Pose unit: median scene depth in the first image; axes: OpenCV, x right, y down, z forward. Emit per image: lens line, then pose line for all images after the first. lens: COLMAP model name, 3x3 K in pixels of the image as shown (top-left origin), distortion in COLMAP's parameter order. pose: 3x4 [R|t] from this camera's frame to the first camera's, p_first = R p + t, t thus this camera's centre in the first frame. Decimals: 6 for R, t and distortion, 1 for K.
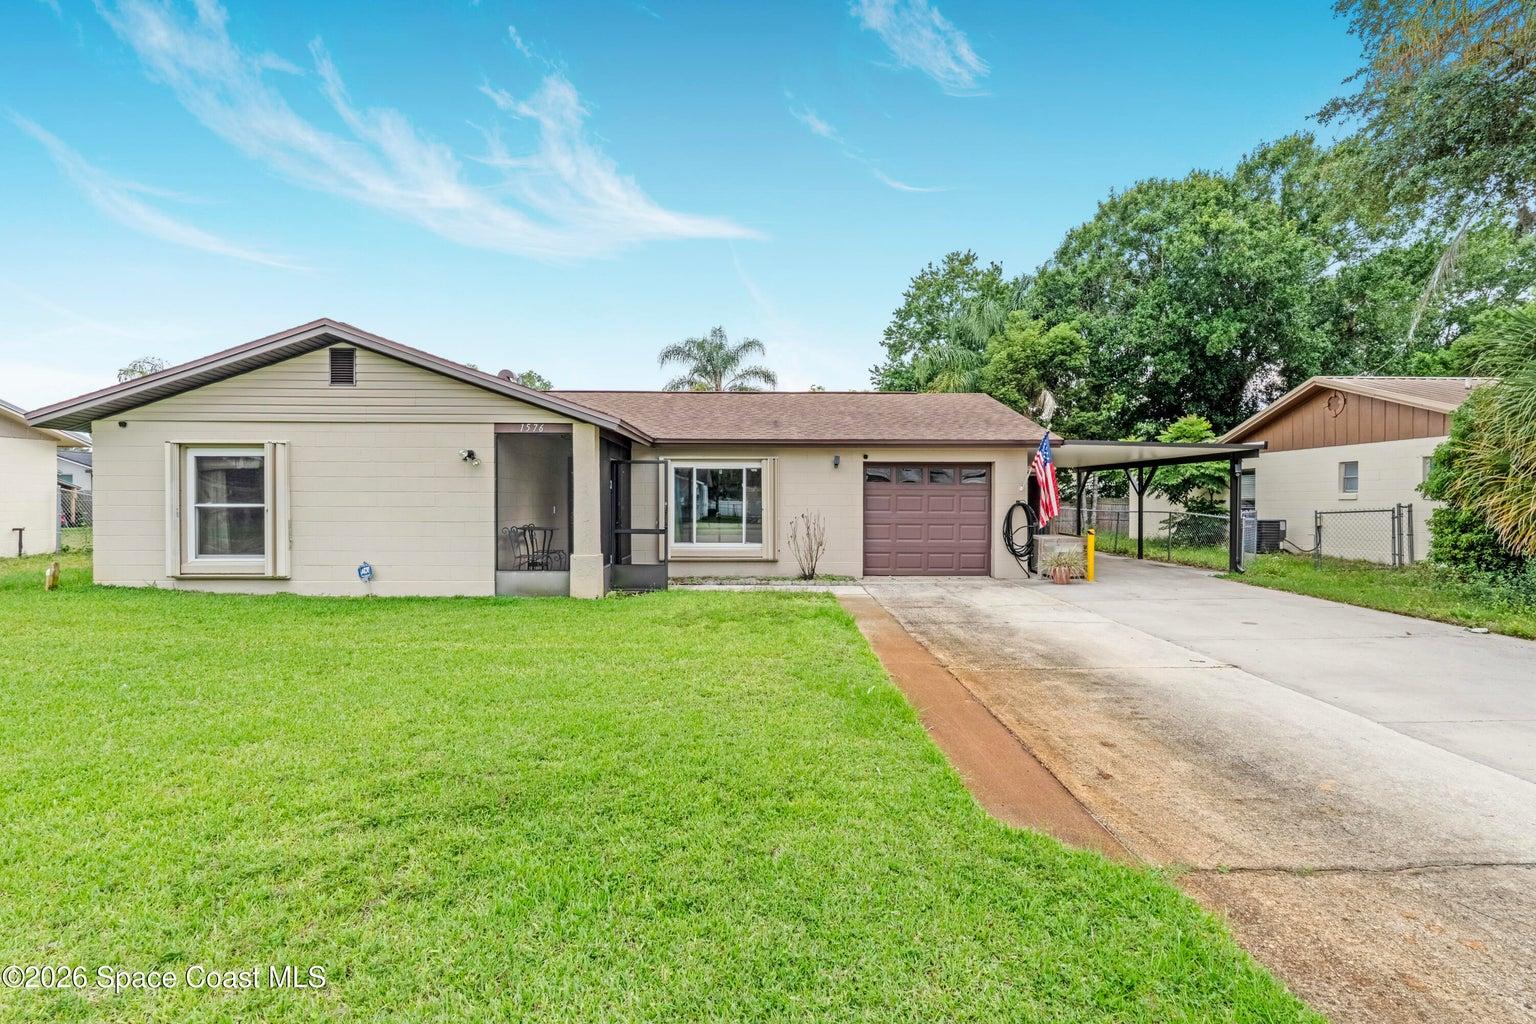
lens RADIAL K [[723.1, 0, 768.5], [0, 723.1, 510.7], [0, 0, 1]] dist [-0.007688, 0.000359]
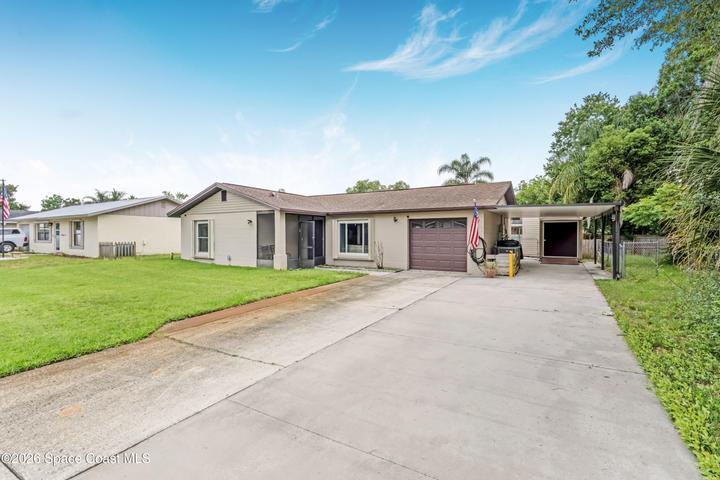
lens RADIAL K [[338.9, 0, 362.3], [0, 338.9, 238.3], [0, 0, 1]] dist [-0.007688, 0.000359]
pose [[0.842375, 0.002370, -0.538887, 0.594249], [-0.006540, 0.999962, -0.005825, 0.000415], [0.538852, 0.008431, 0.842358, 0.021895]]
